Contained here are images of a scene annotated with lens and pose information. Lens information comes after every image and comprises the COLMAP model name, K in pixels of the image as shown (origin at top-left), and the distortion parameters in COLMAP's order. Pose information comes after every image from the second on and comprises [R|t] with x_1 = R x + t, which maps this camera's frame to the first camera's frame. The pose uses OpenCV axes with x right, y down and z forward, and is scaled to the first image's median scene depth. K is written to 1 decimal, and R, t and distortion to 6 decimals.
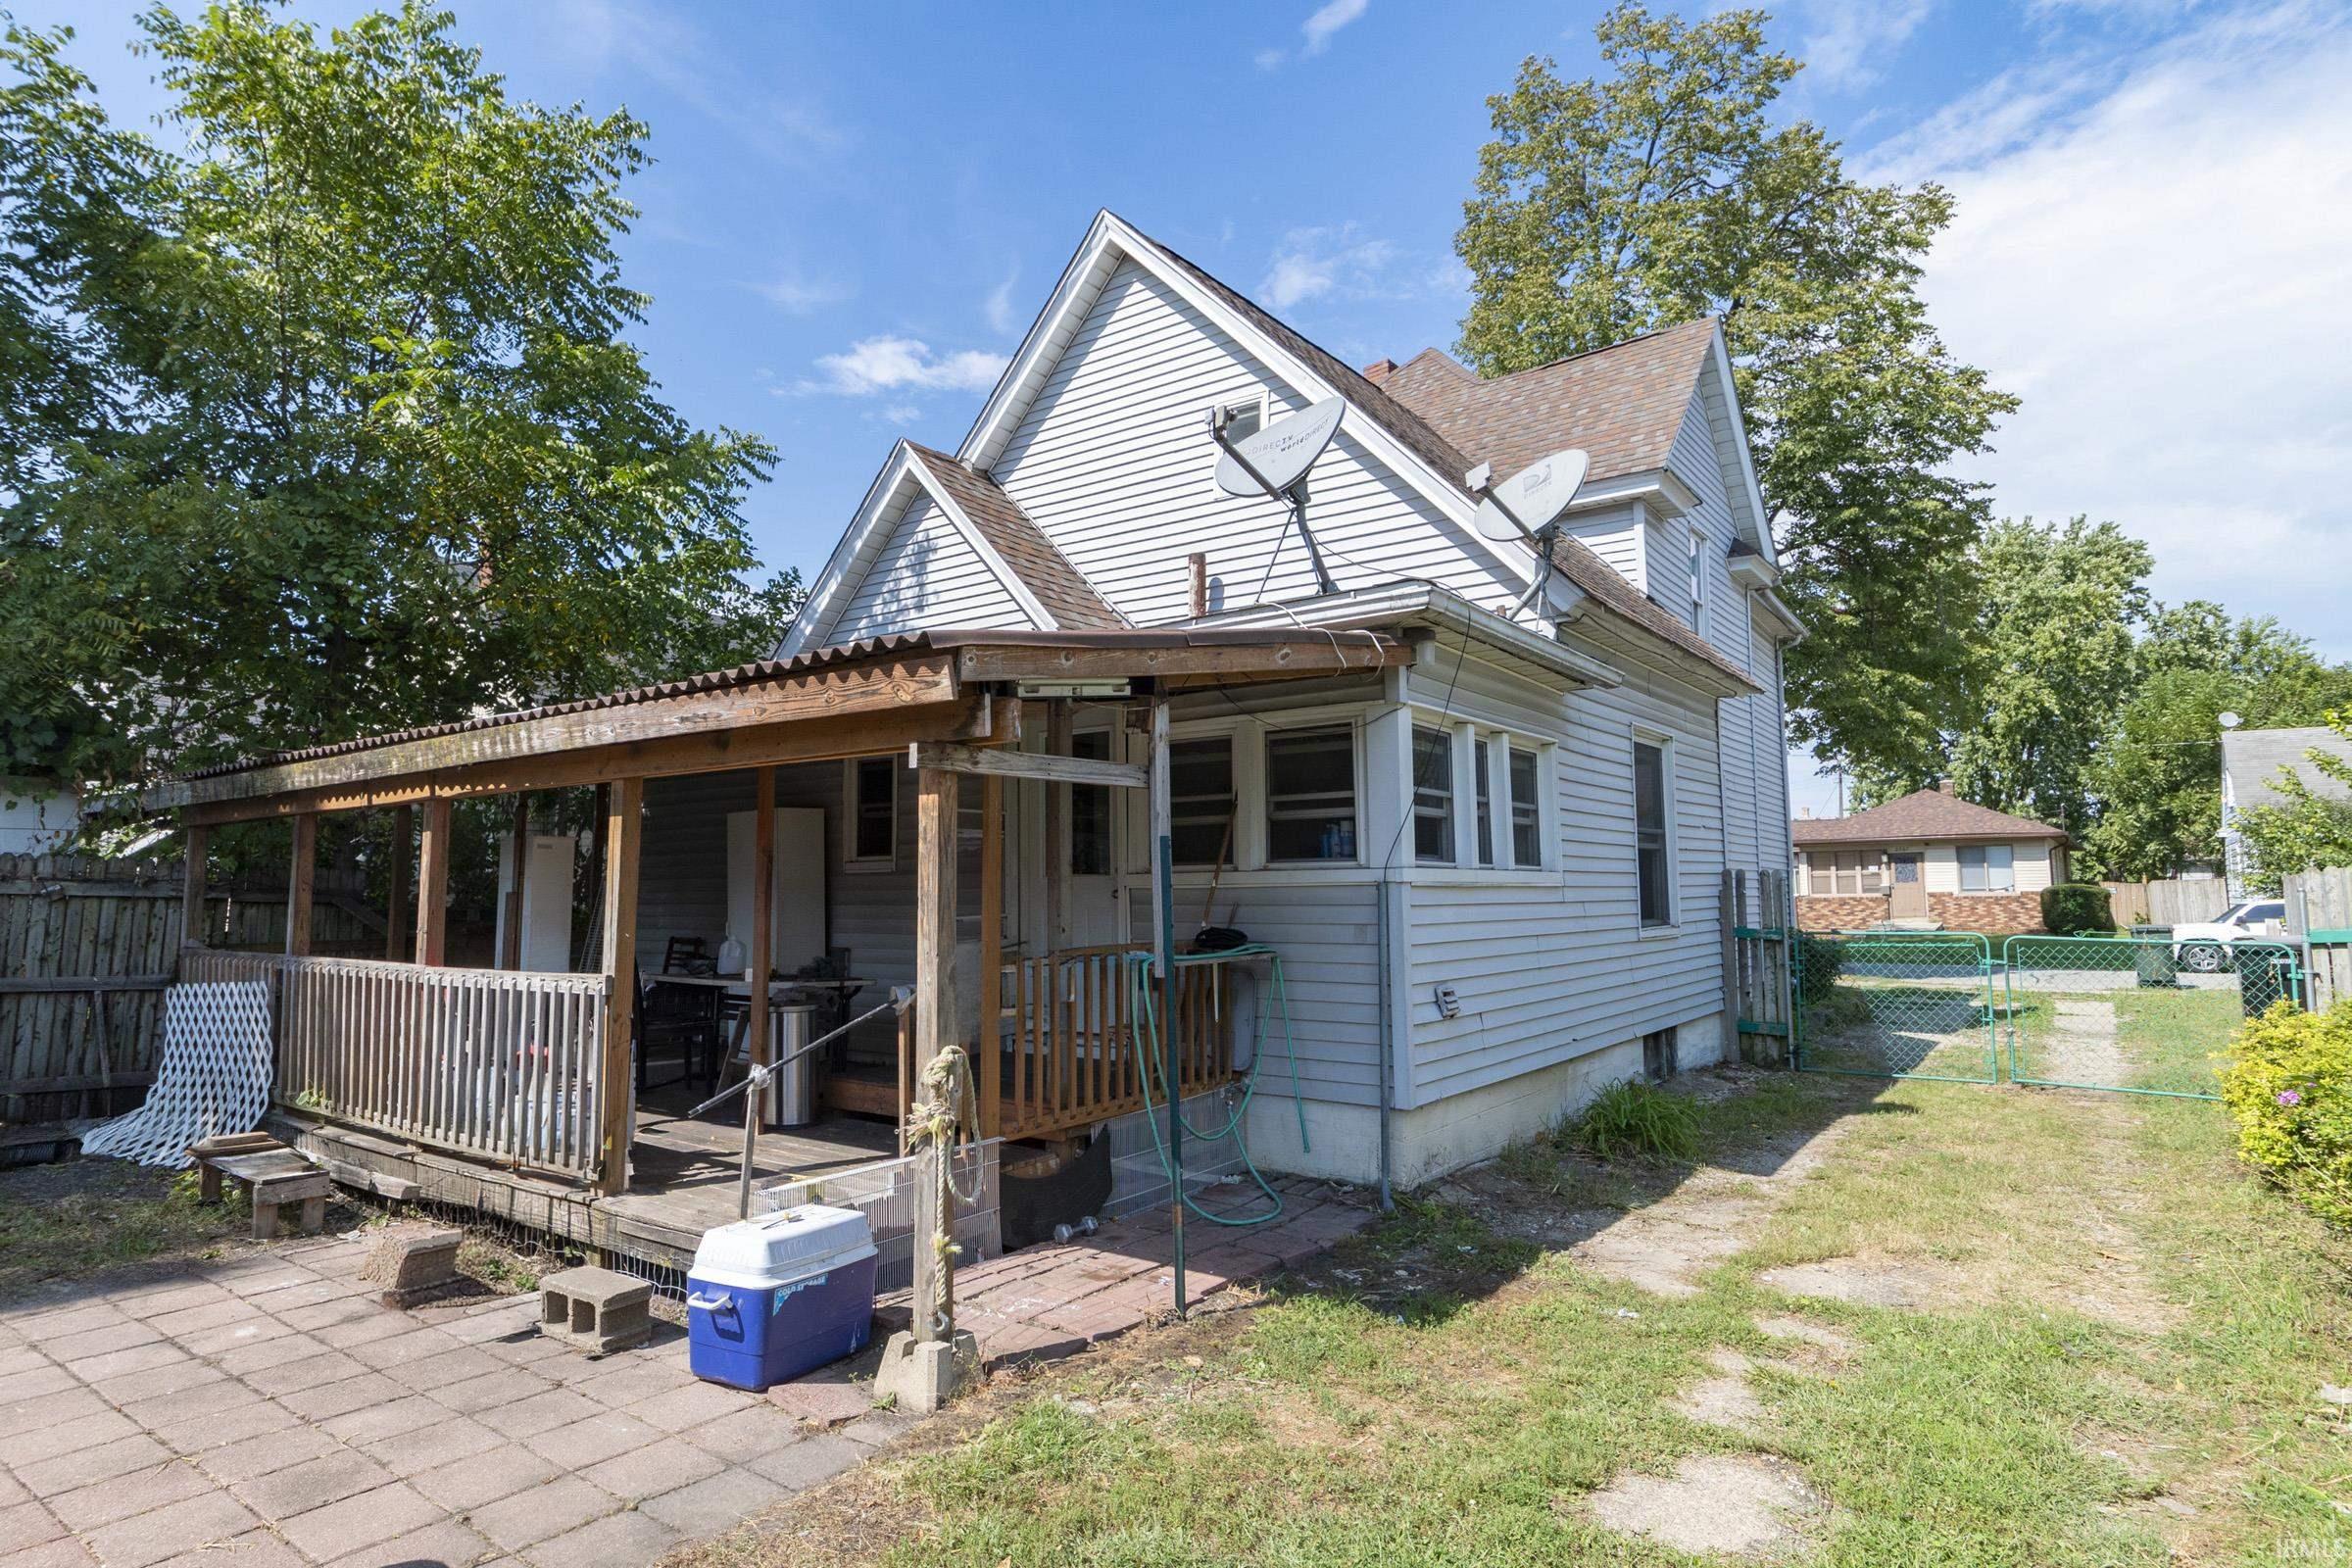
lens RADIAL K [[1290.8, 0, 1176.0], [0, 1290.8, 784.0], [0, 0, 1]] dist [-0.017684, 0.020849]
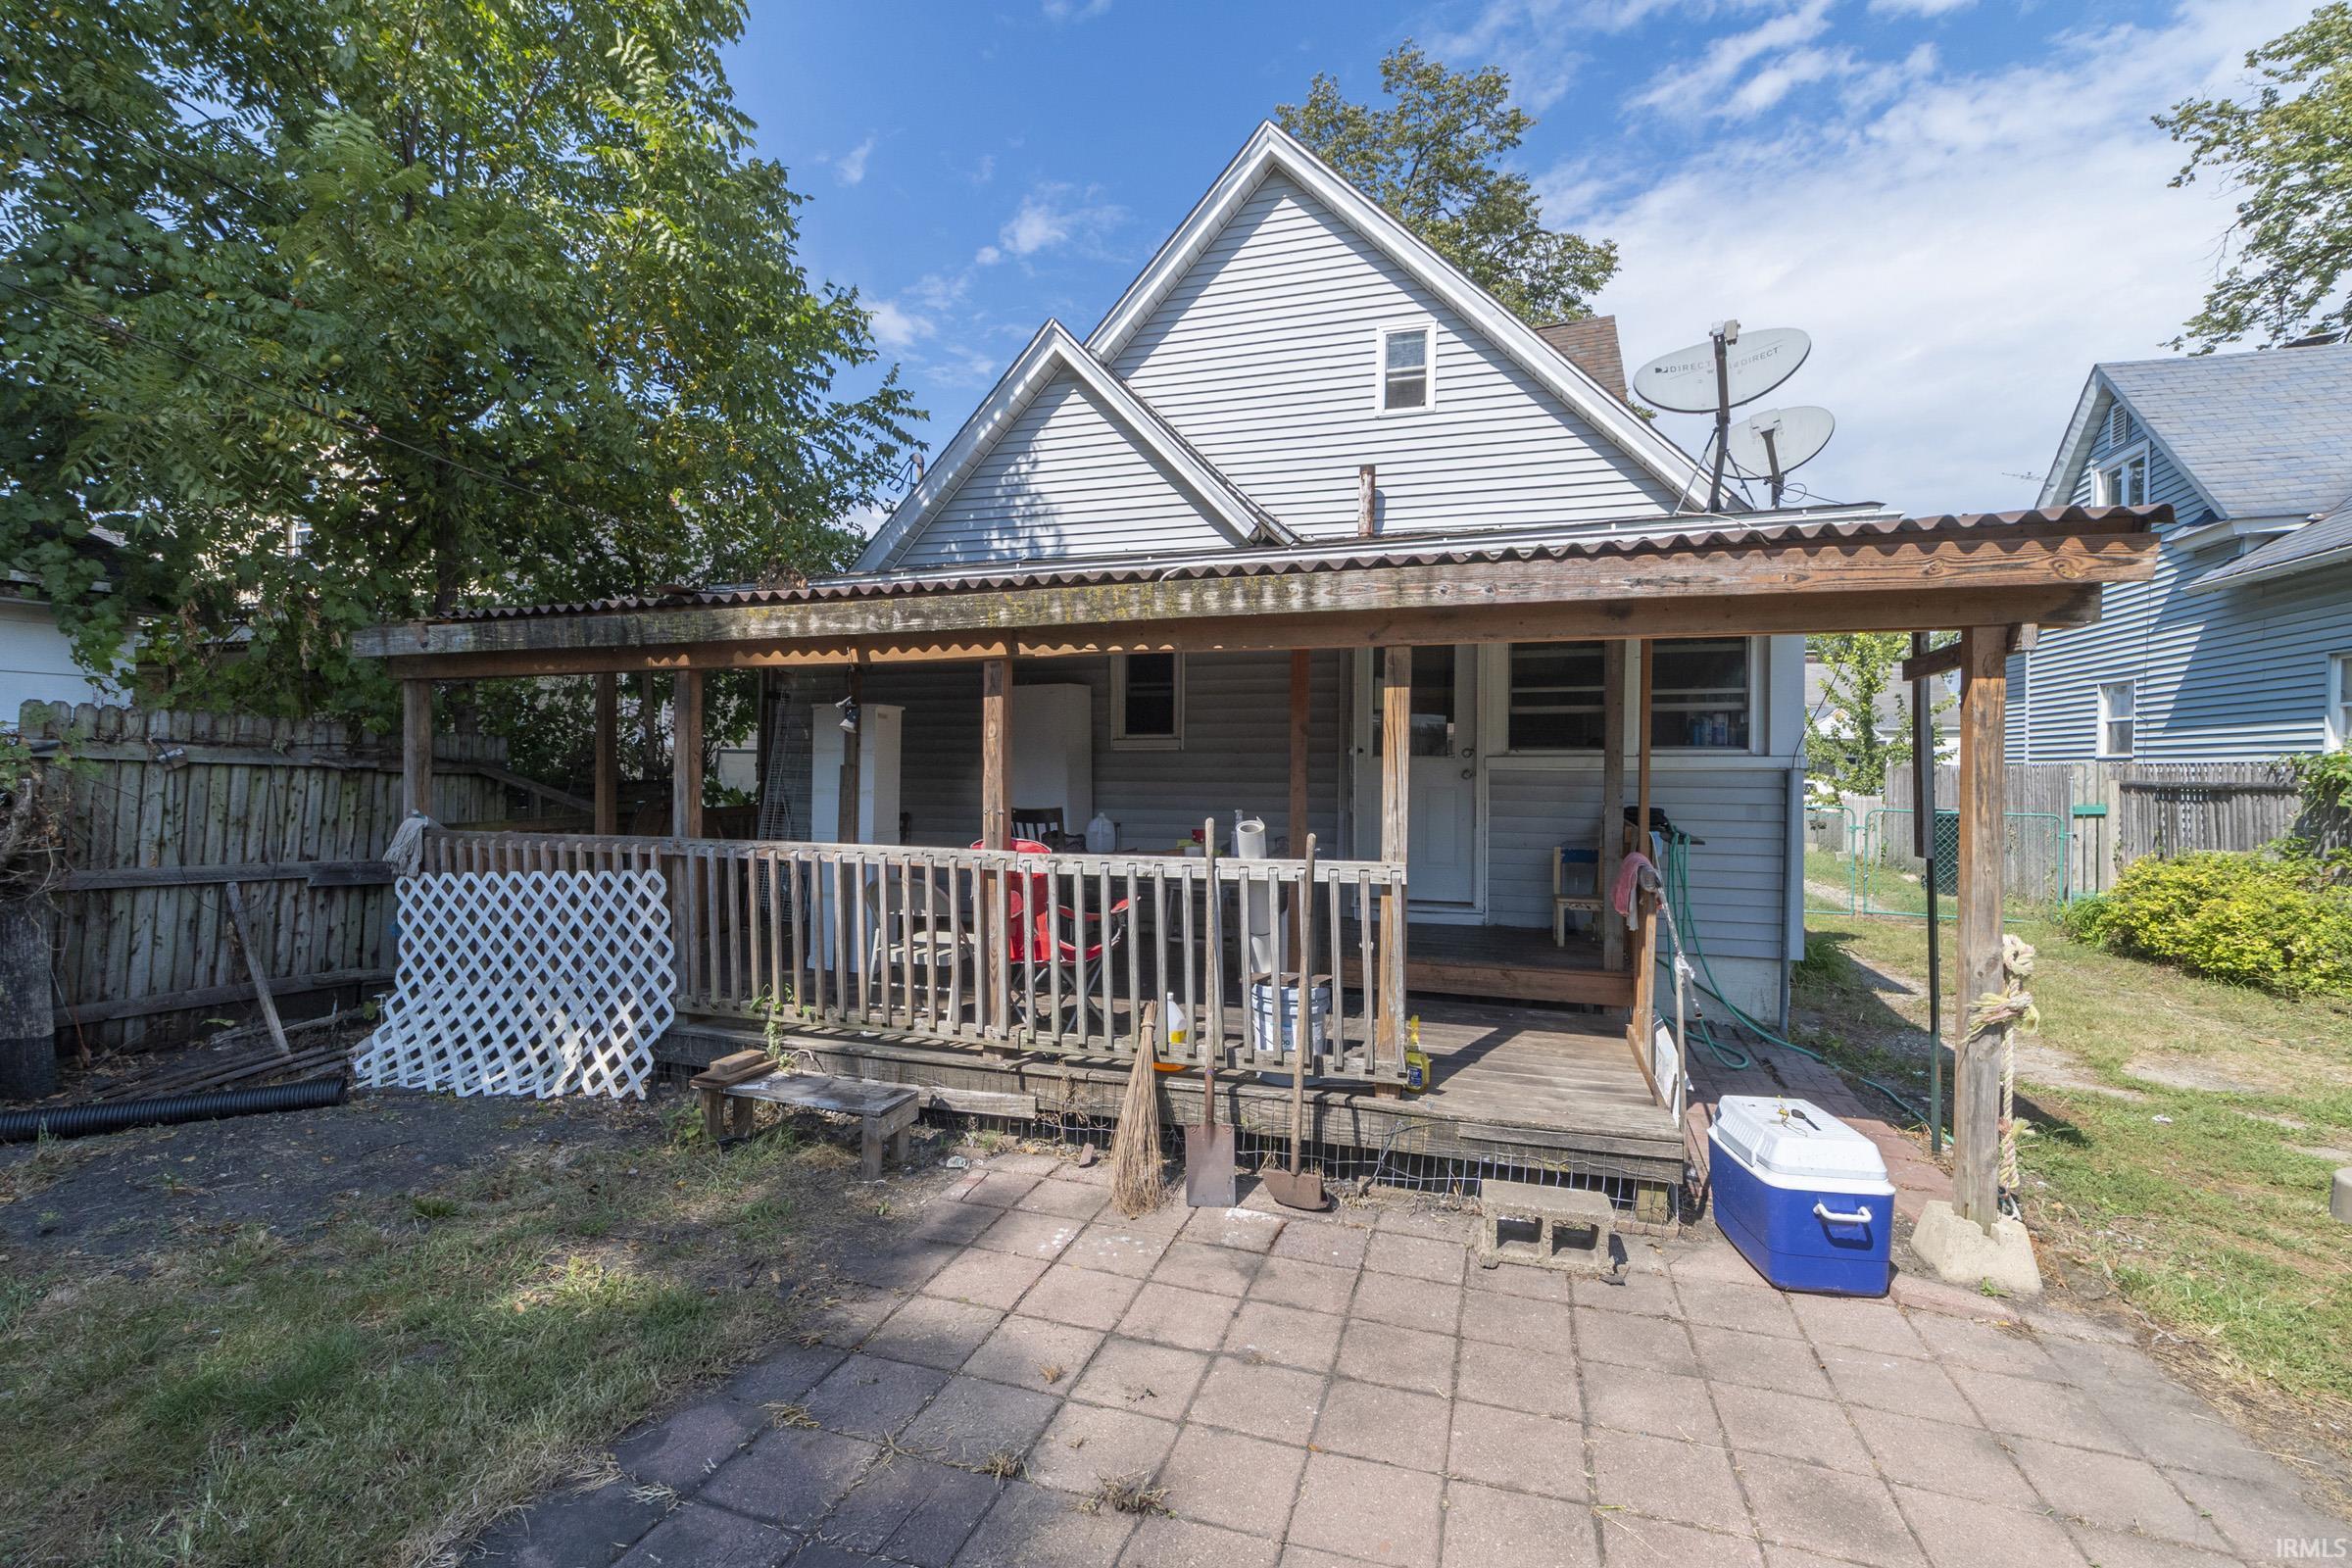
lens RADIAL K [[1043.9, 0, 1158.8], [0, 1043.9, 777.4], [0, 0, 1]] dist [-0.001715, 0.000242]
pose [[0.948110, 0.008833, 0.317819, -0.182986], [-0.038323, 0.995501, 0.086657, 0.006844], [-0.315623, -0.094340, 0.944183, 0.080537]]
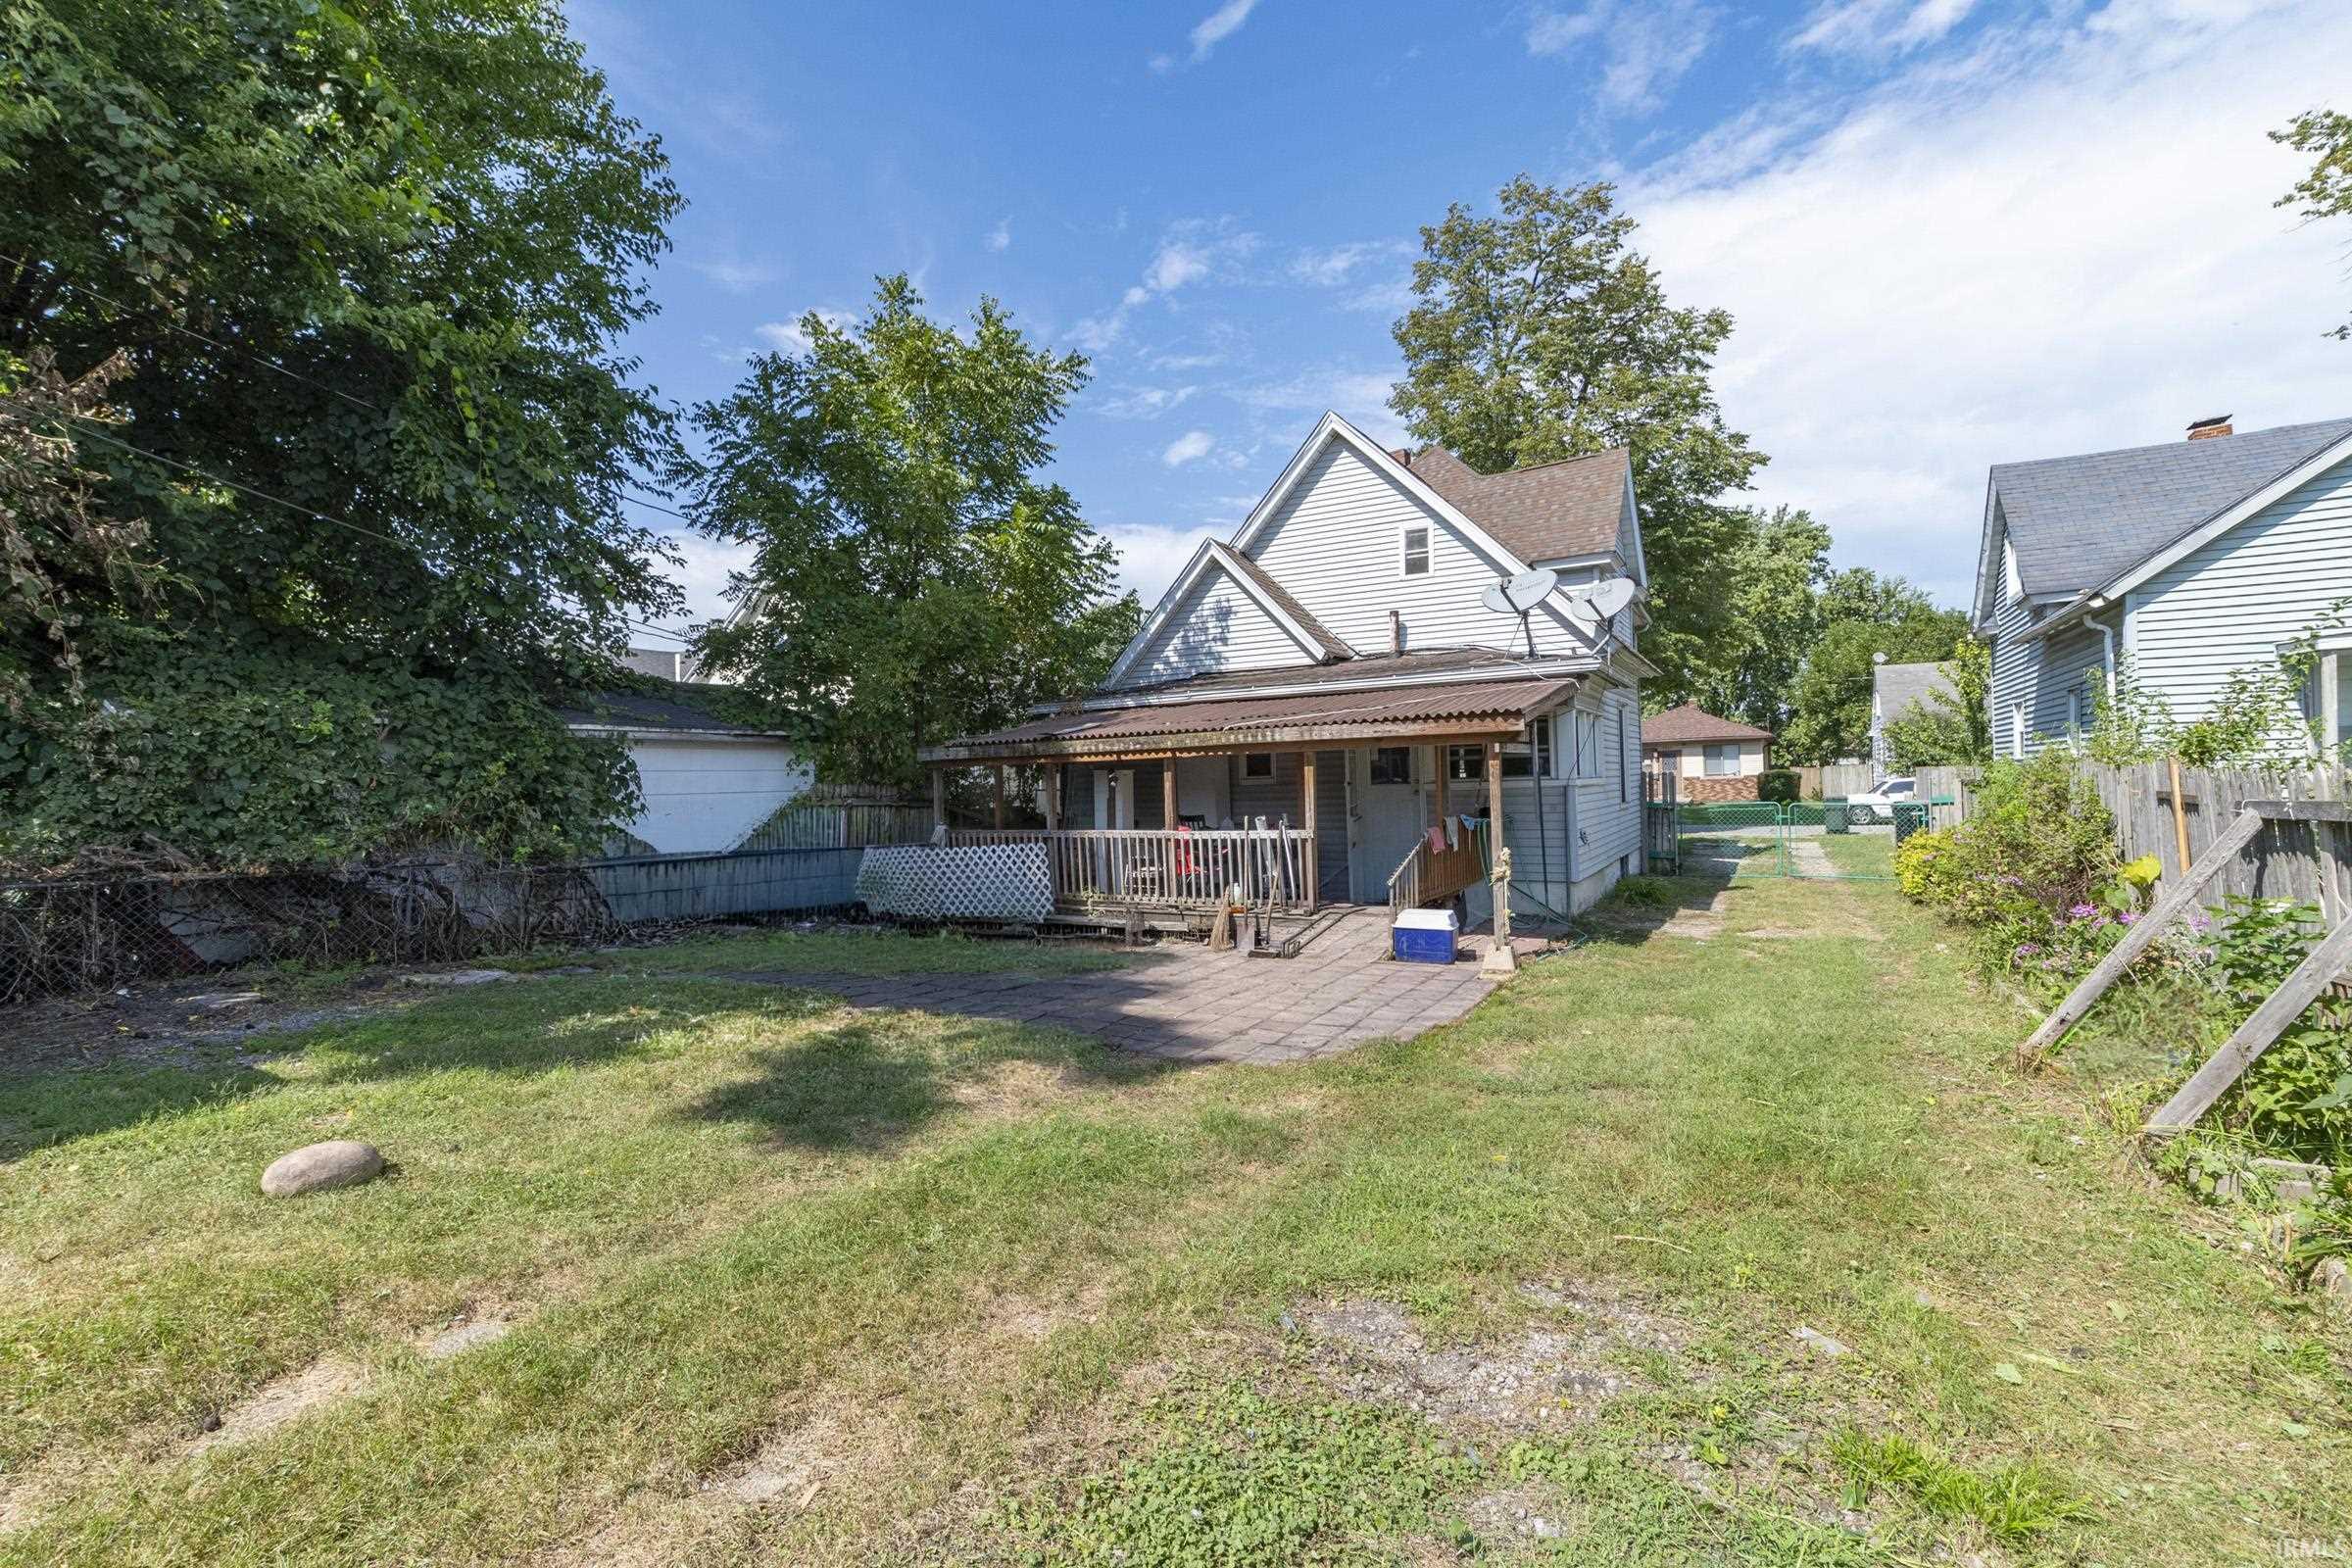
lens RADIAL K [[1063.3, 0, 1144.1], [0, 1063.3, 794.7], [0, 0, 1]] dist [0.000773, -0.000007]
pose [[0.995437, -0.022038, 0.092837, -0.208813], [0.013308, 0.995519, 0.093620, -0.025856], [-0.094484, -0.091957, 0.991270, -0.220211]]
